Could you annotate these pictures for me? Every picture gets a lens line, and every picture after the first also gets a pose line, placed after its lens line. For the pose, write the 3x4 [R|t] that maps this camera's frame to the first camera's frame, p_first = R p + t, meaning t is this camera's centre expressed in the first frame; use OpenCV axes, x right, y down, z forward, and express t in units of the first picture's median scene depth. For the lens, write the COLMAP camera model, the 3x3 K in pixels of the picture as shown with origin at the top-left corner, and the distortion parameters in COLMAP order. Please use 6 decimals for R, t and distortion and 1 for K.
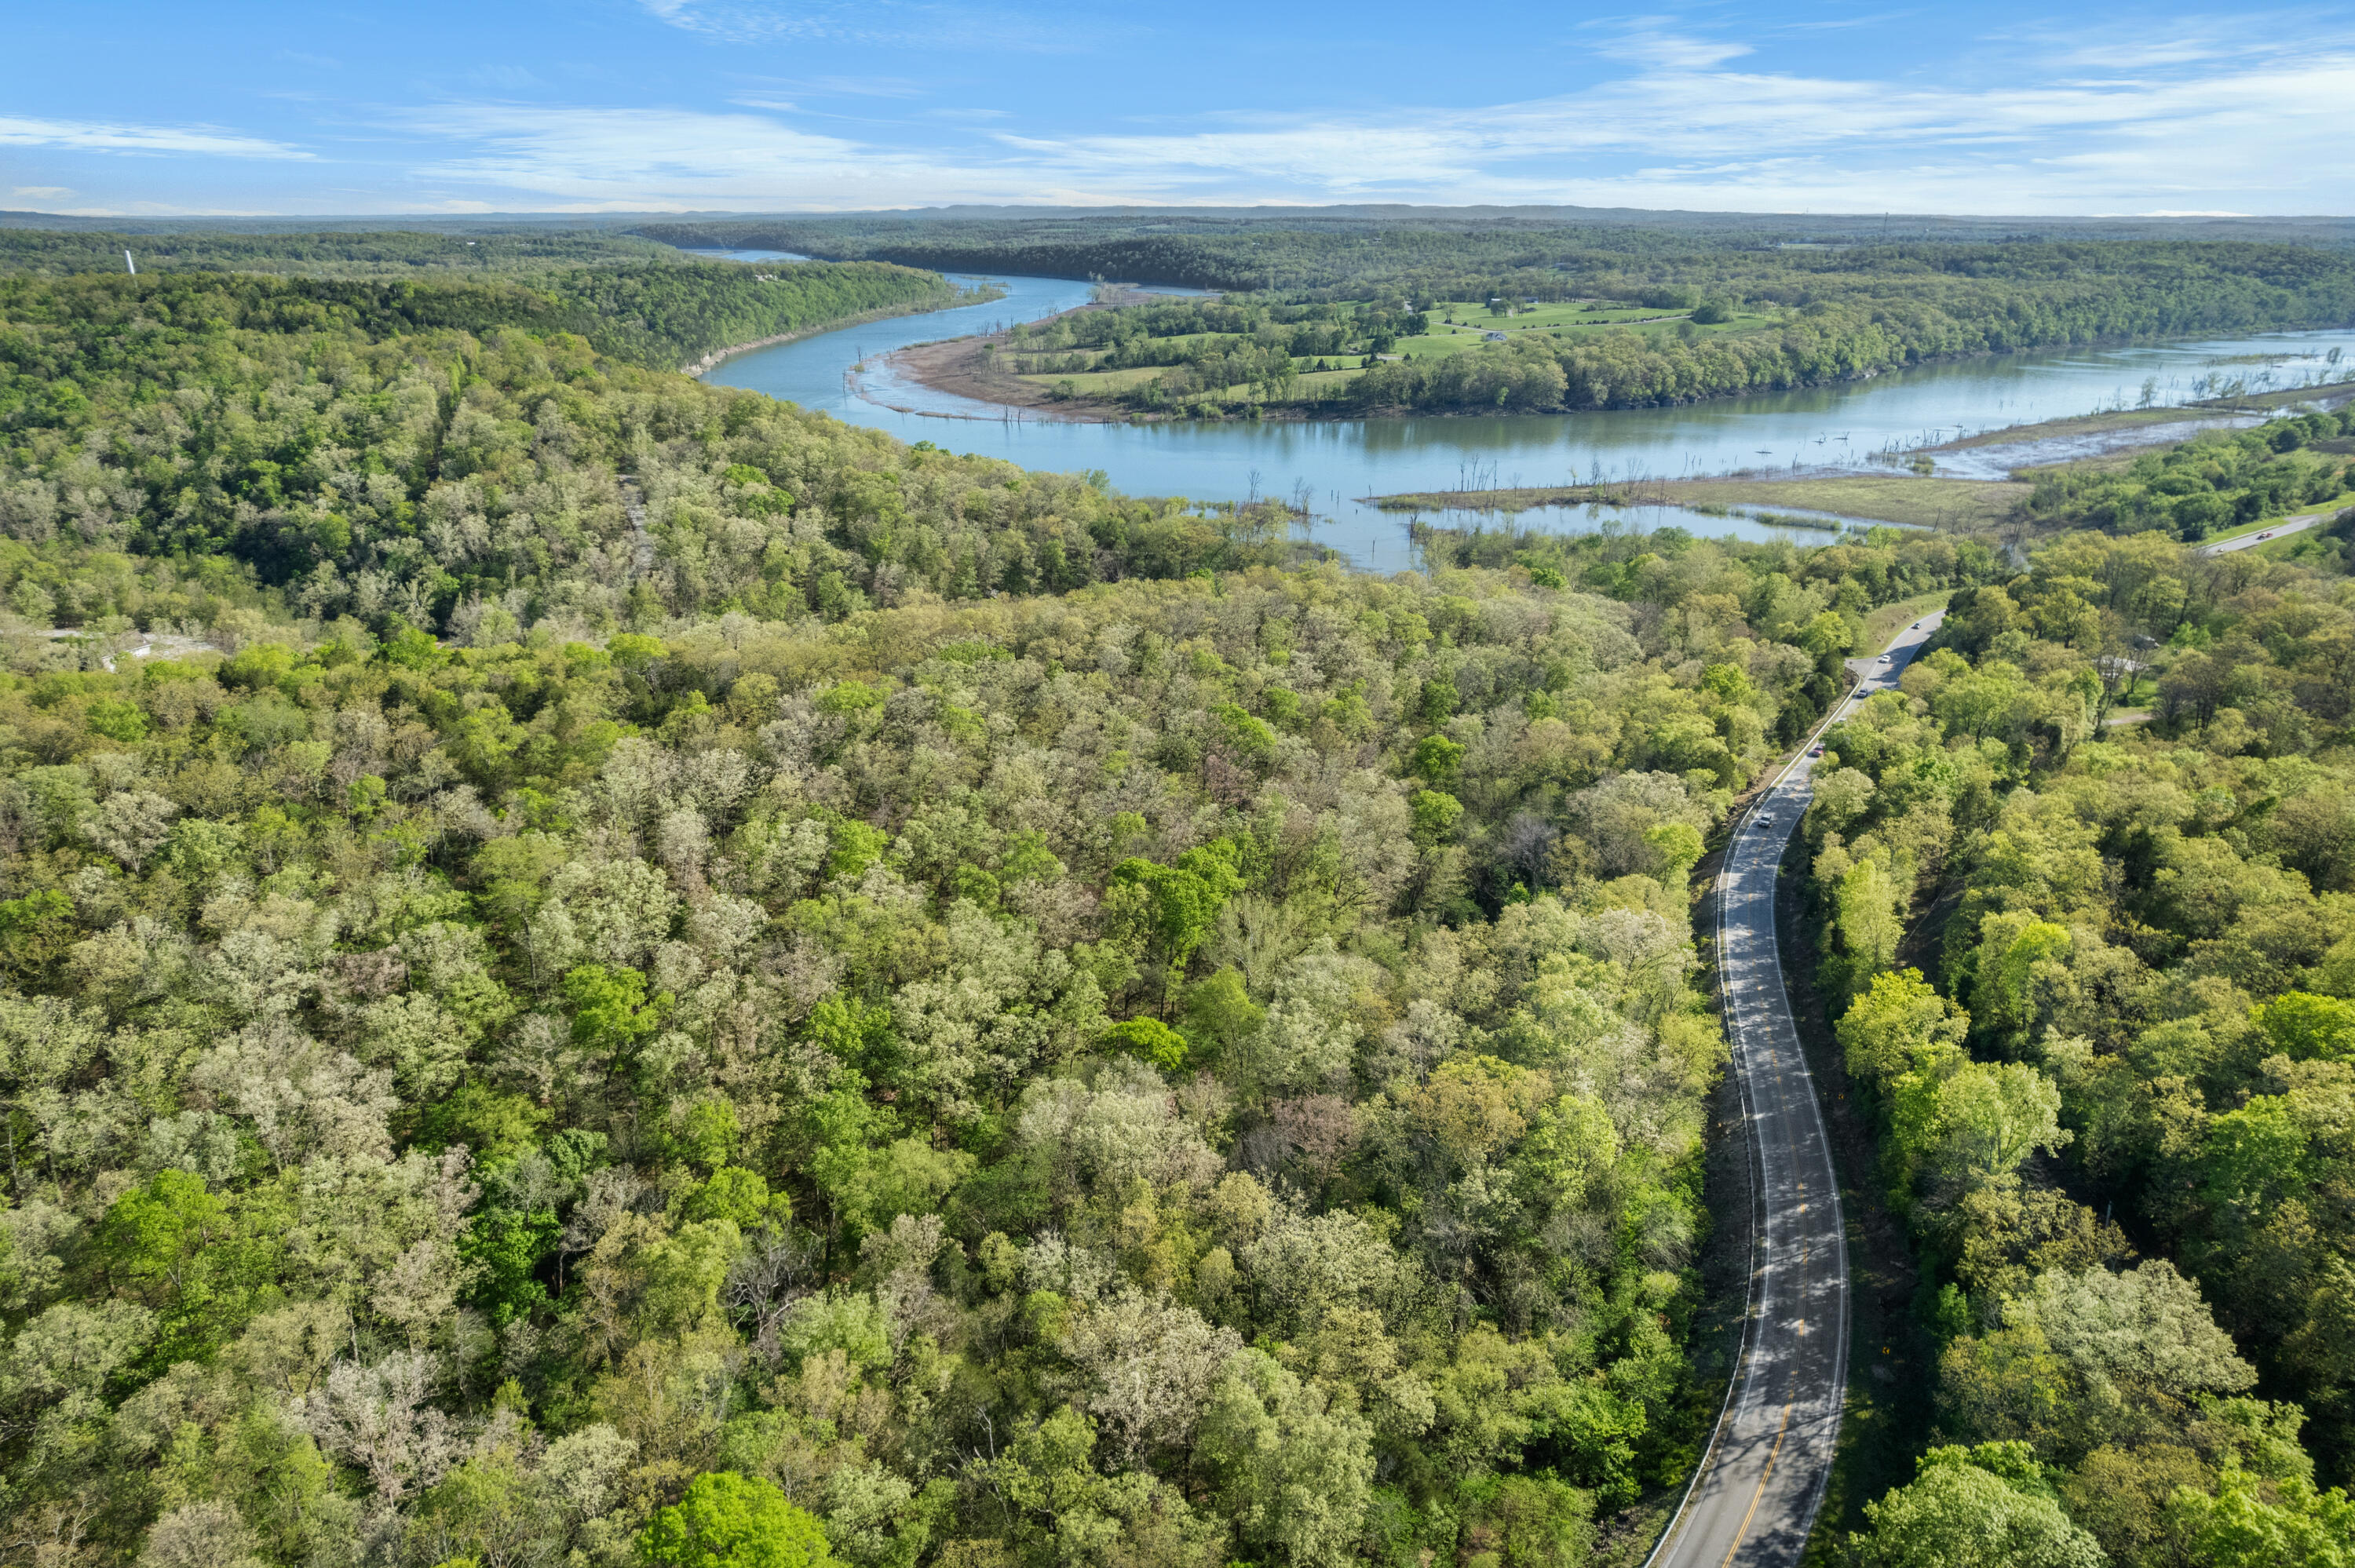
lens RADIAL K [[1499.9, 0, 1165.4], [0, 1499.9, 780.1], [0, 0, 1]] dist [-0.083217, 0.074806]
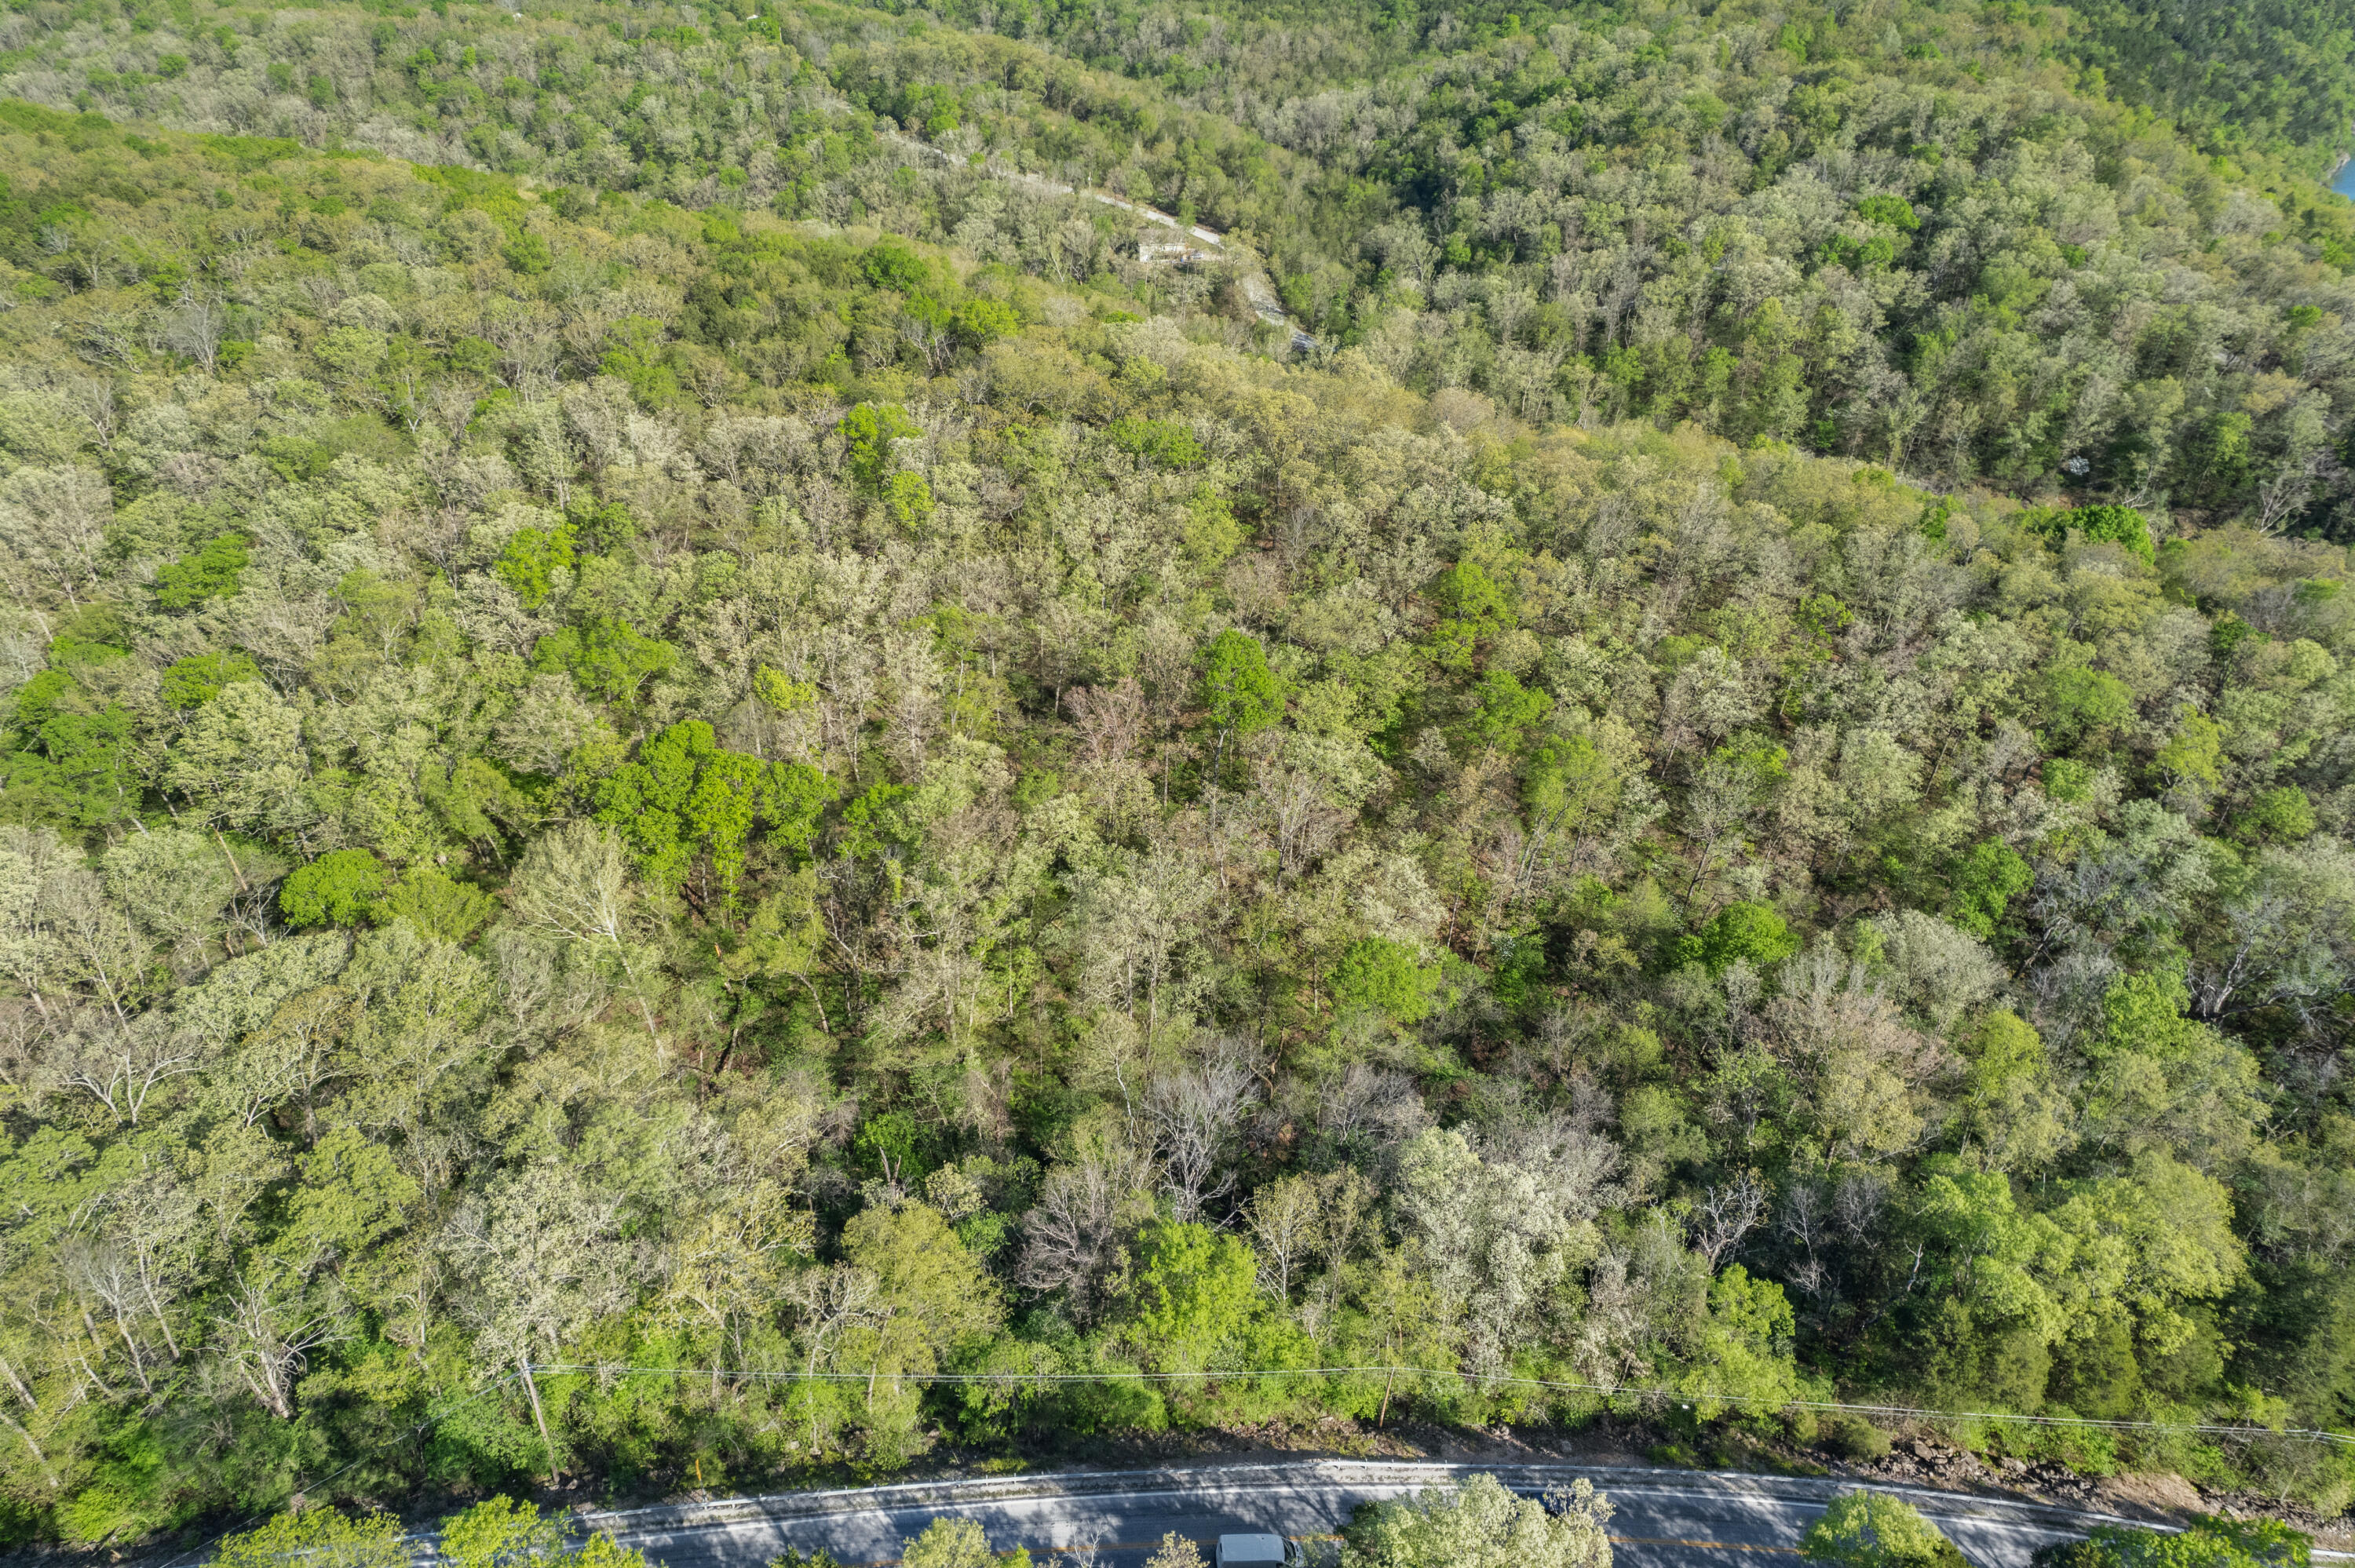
lens RADIAL K [[1499.9, 0, 1165.4], [0, 1499.9, 780.1], [0, 0, 1]] dist [-0.083217, 0.074806]
pose [[0.428756, 0.475946, -0.767882, 0.256147], [-0.320668, 0.874803, 0.363169, -0.102928], [0.844595, 0.090525, 0.527698, 0.319525]]
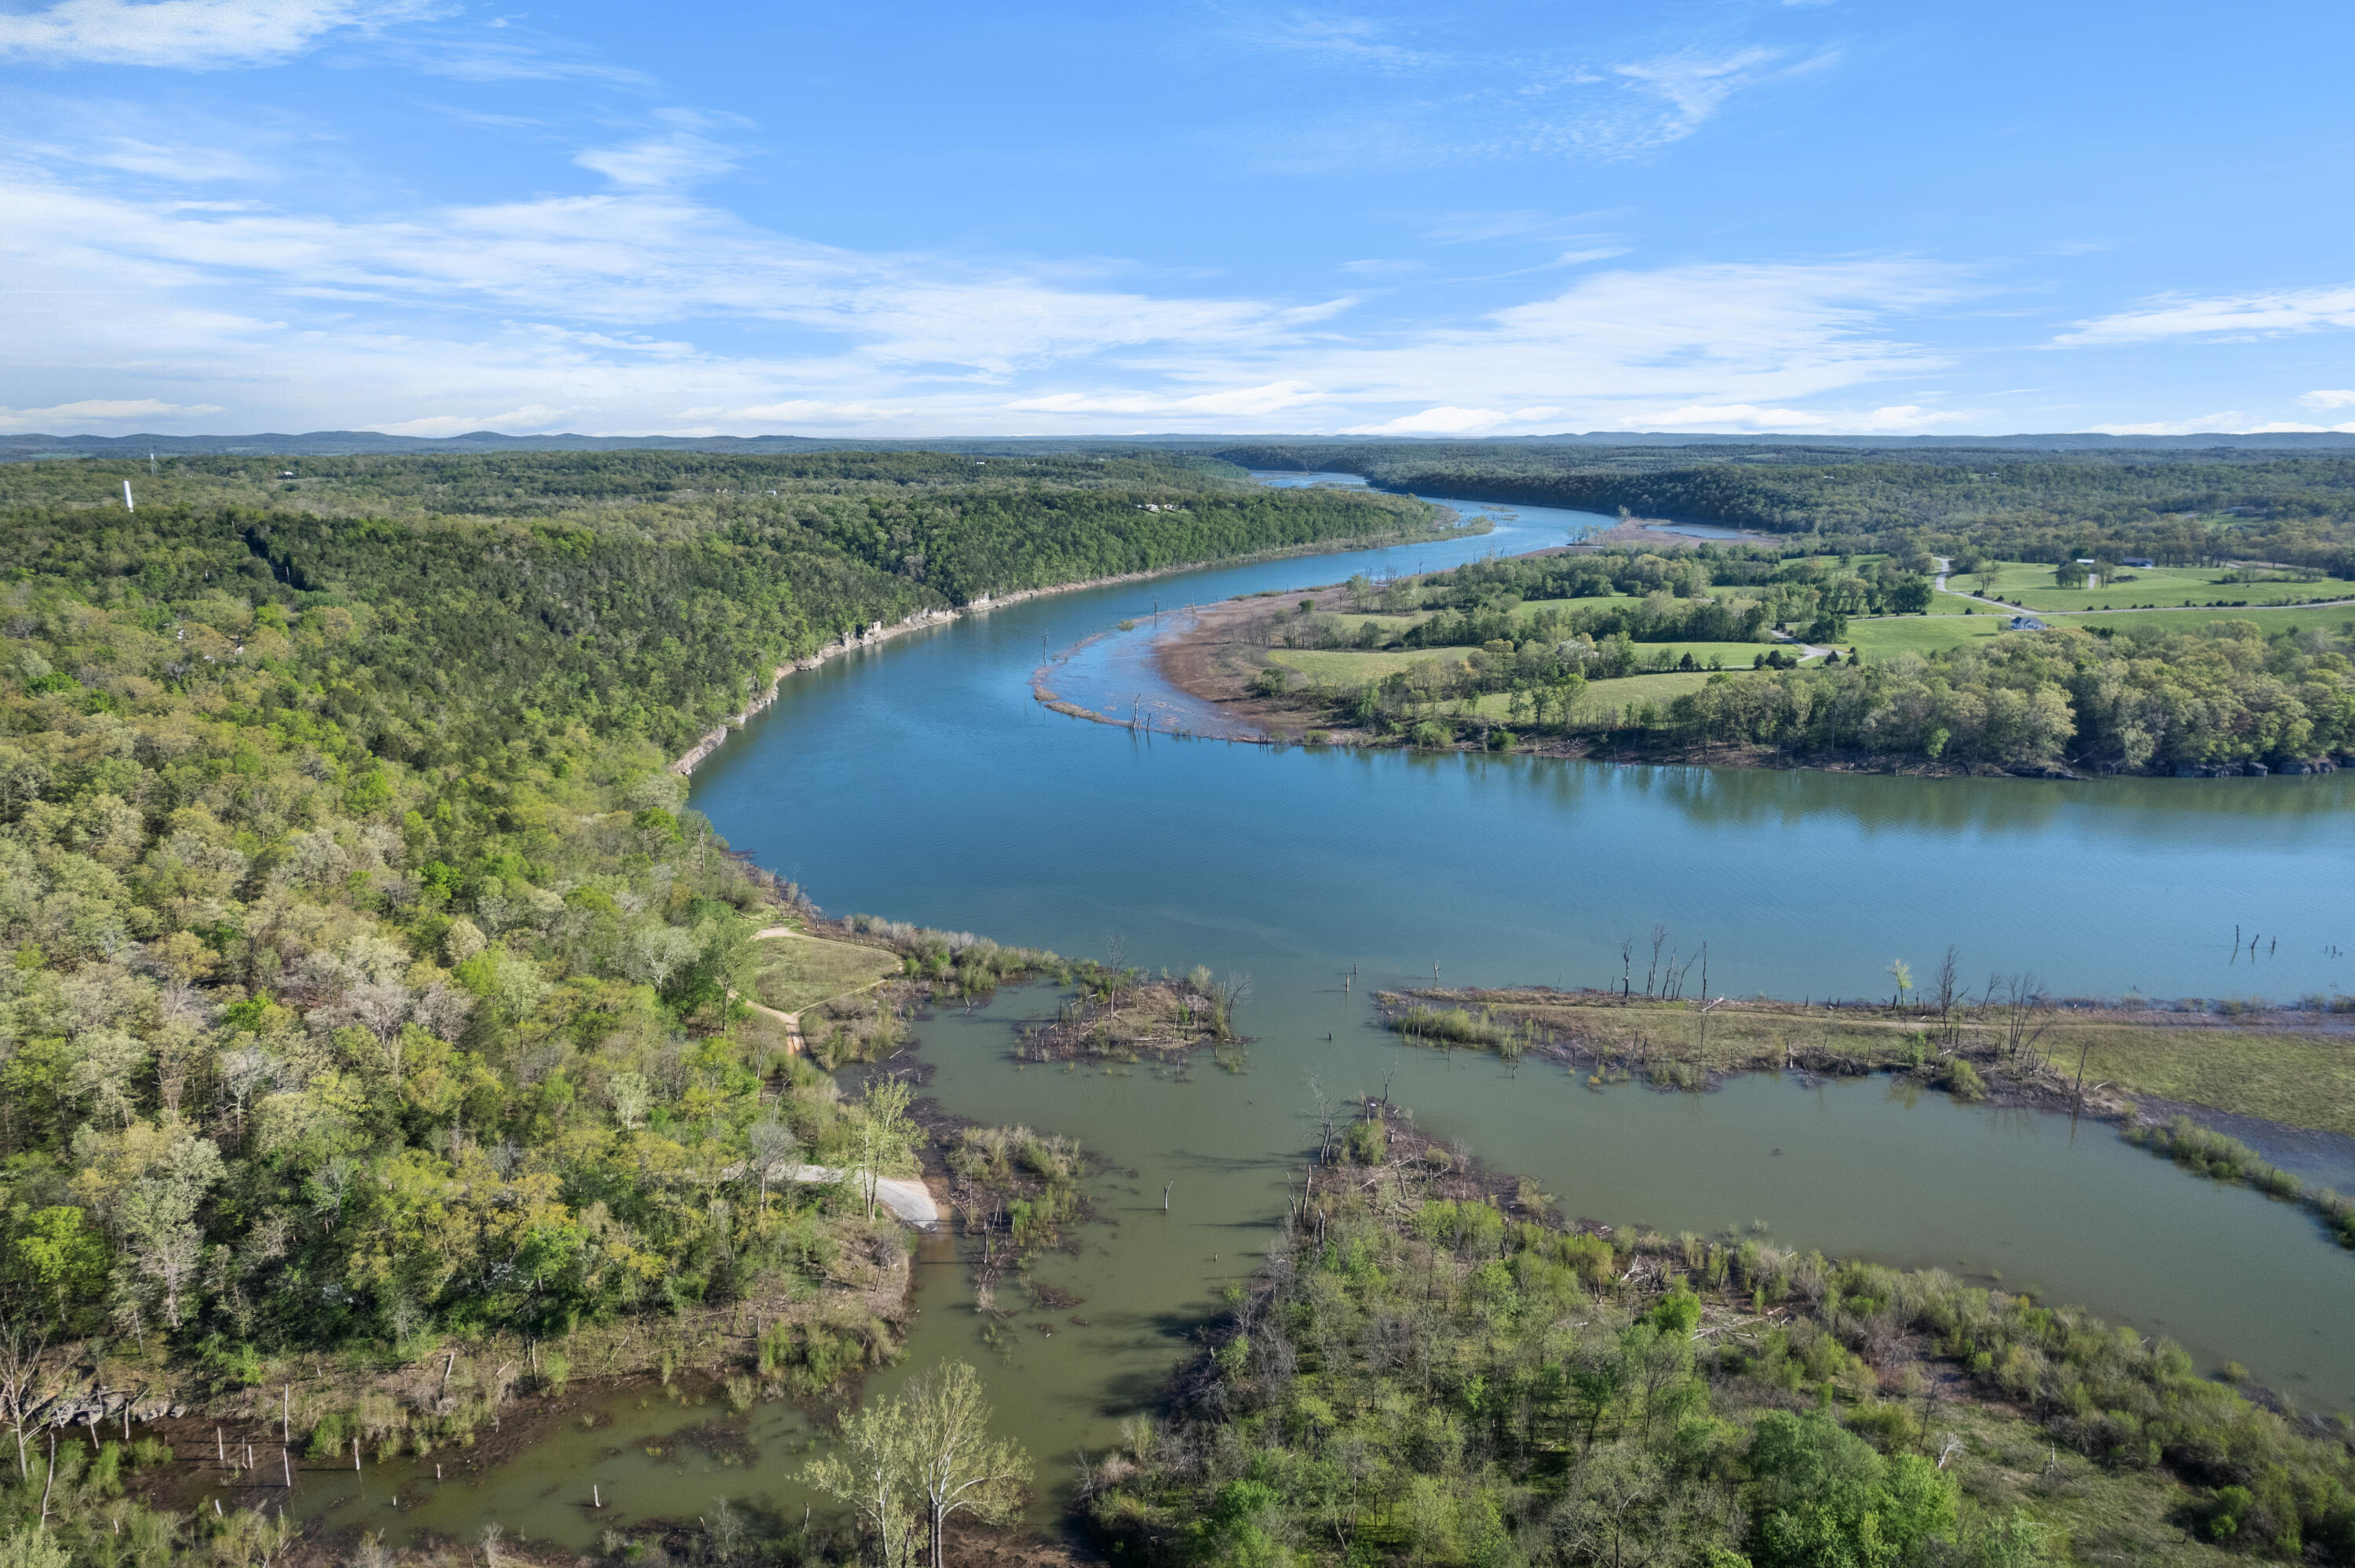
lens RADIAL K [[1521.8, 0, 1148.4], [0, 1521.8, 791.9], [0, 0, 1]] dist [-0.084329, 0.074859]
pose [[0.916525, 0.088182, -0.390136, 0.343757], [-0.140182, 0.984345, -0.106832, -0.263313], [0.374608, 0.152605, 0.914538, 0.688578]]
